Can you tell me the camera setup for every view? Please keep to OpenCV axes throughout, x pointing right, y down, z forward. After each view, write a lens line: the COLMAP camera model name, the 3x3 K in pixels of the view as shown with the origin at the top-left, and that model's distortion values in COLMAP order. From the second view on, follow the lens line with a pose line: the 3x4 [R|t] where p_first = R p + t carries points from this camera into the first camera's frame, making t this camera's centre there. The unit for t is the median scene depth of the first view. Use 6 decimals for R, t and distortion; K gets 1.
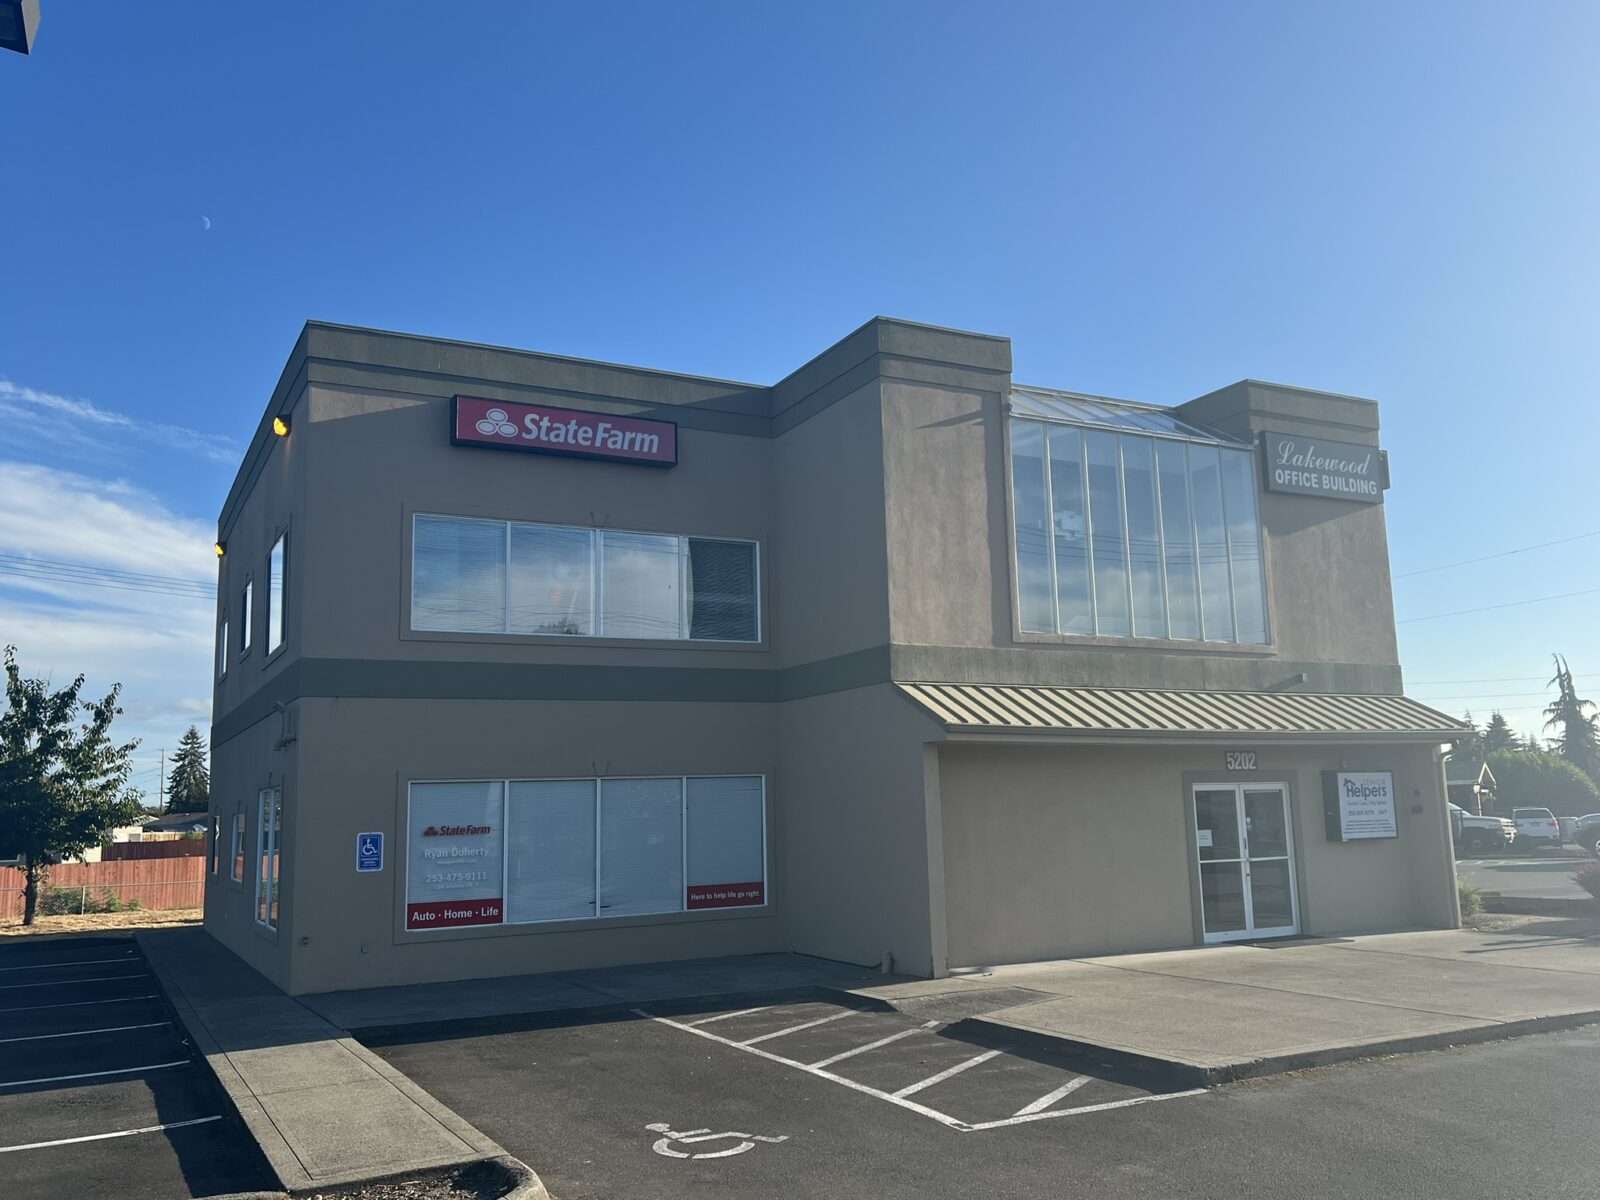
lens RADIAL K [[1319.1, 0, 813.4], [0, 1319.1, 600.1], [0, 0, 1]] dist [0.139486, -0.328204]
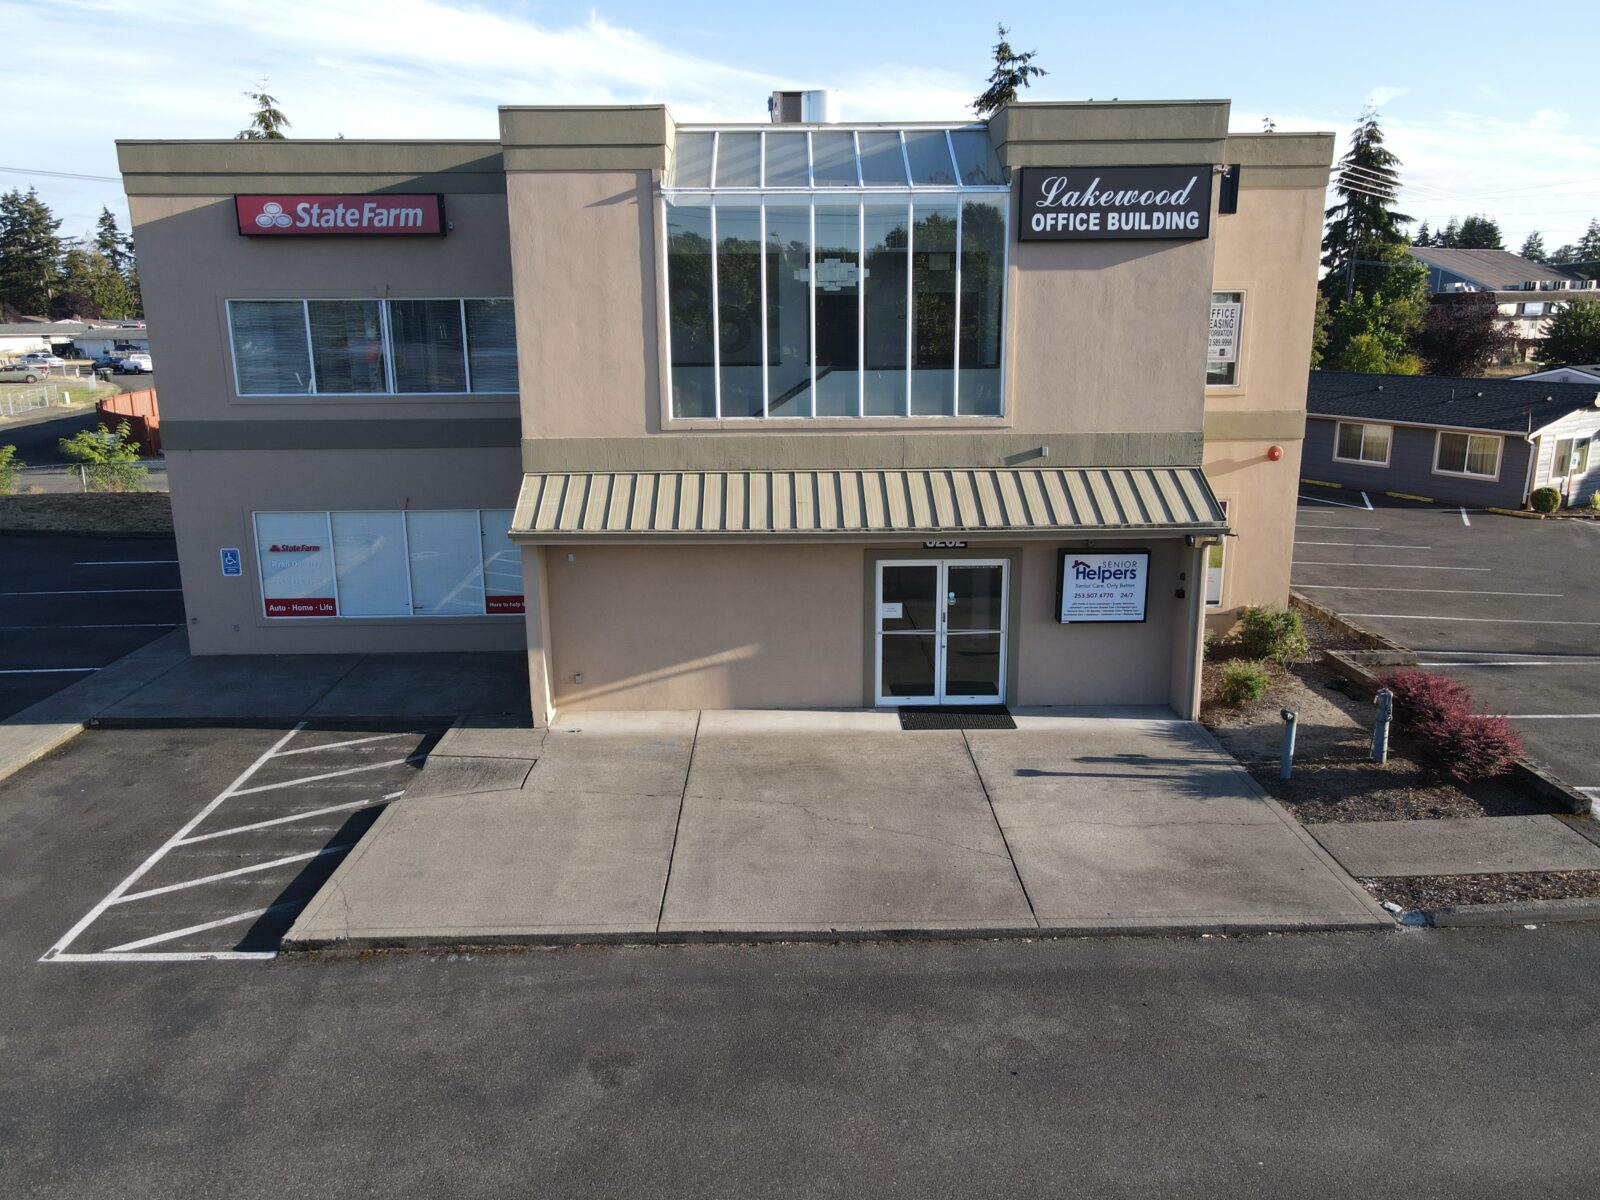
lens RADIAL K [[1179.3, 0, 802.4], [0, 1179.3, 575.5], [0, 0, 1]] dist [0.009626, 0.008026]
pose [[0.887959, 0.124228, -0.442827, 0.648253], [0.055084, 0.927174, 0.370560, -0.192532], [0.456611, -0.353435, 0.816449, 0.244695]]
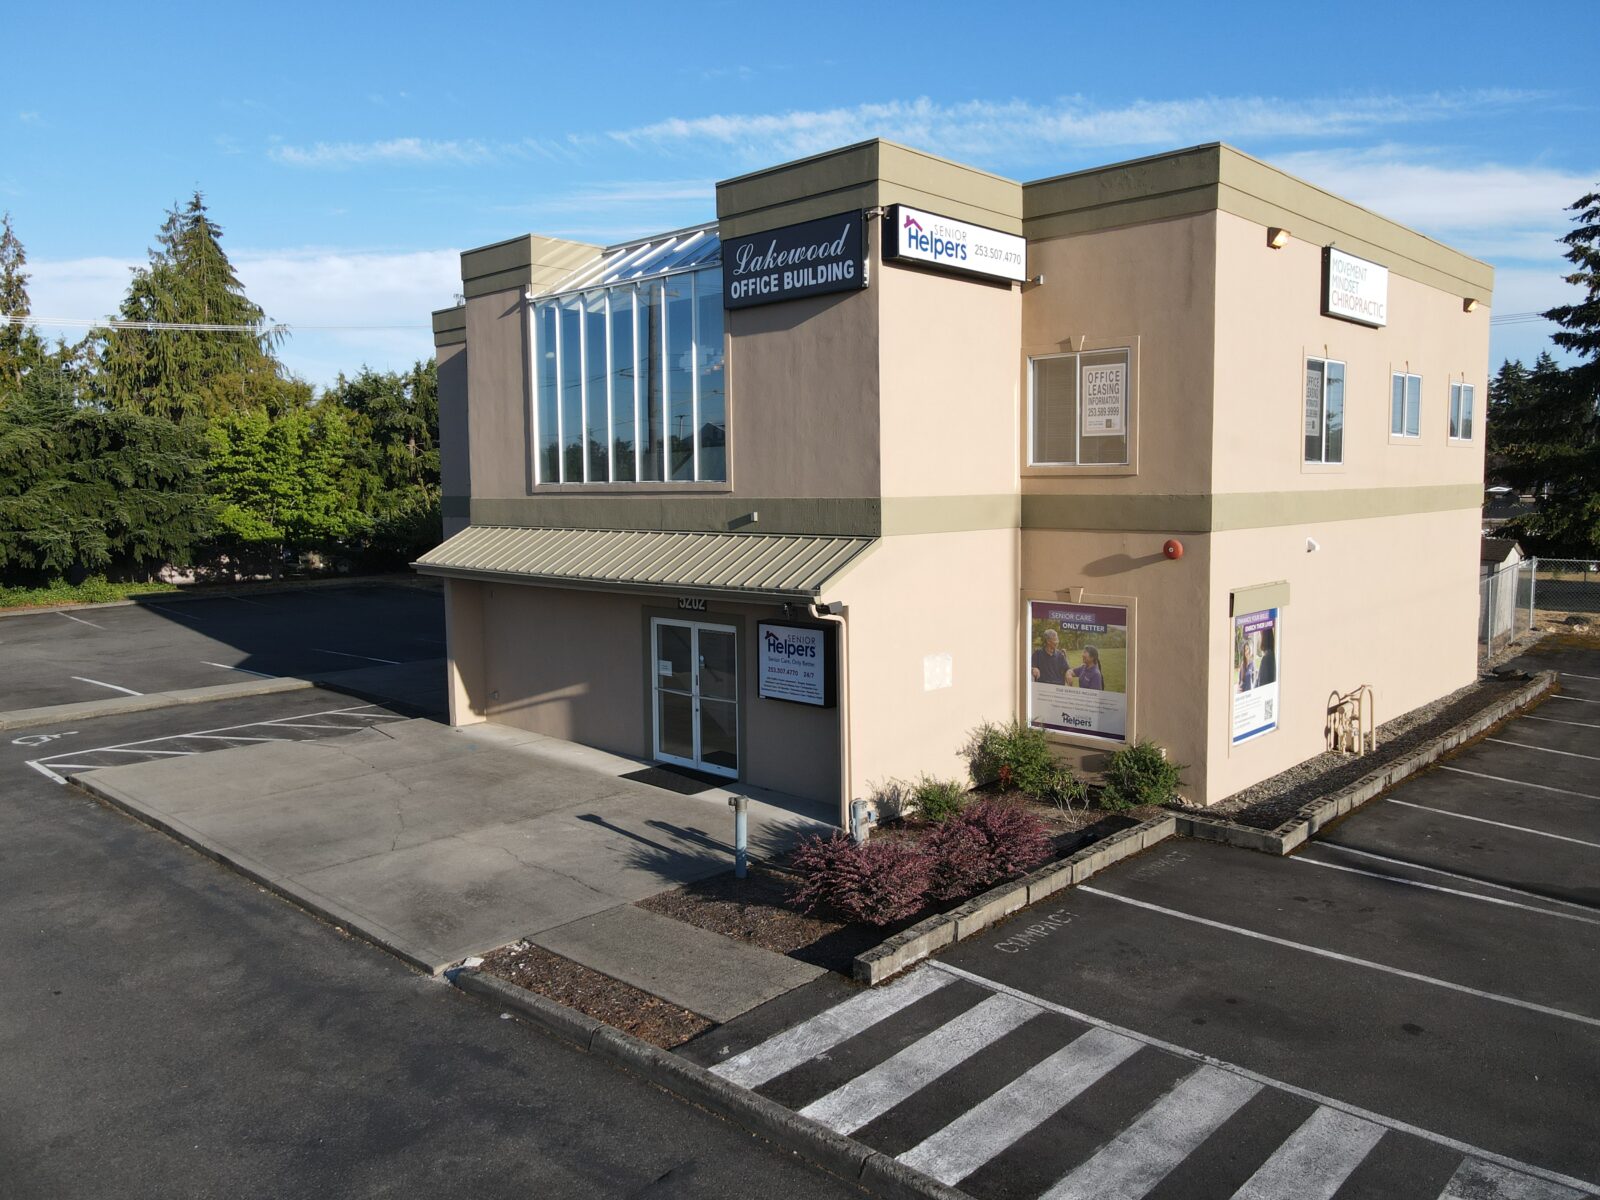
lens RADIAL K [[1190.6, 0, 794.0], [0, 1190.6, 564.0], [0, 0, 1]] dist [0.012078, 0.006611]
pose [[0.304479, 0.087691, -0.948474, 1.255682], [0.151366, 0.978646, 0.139072, -0.020833], [0.940415, -0.185911, 0.284704, 0.865943]]
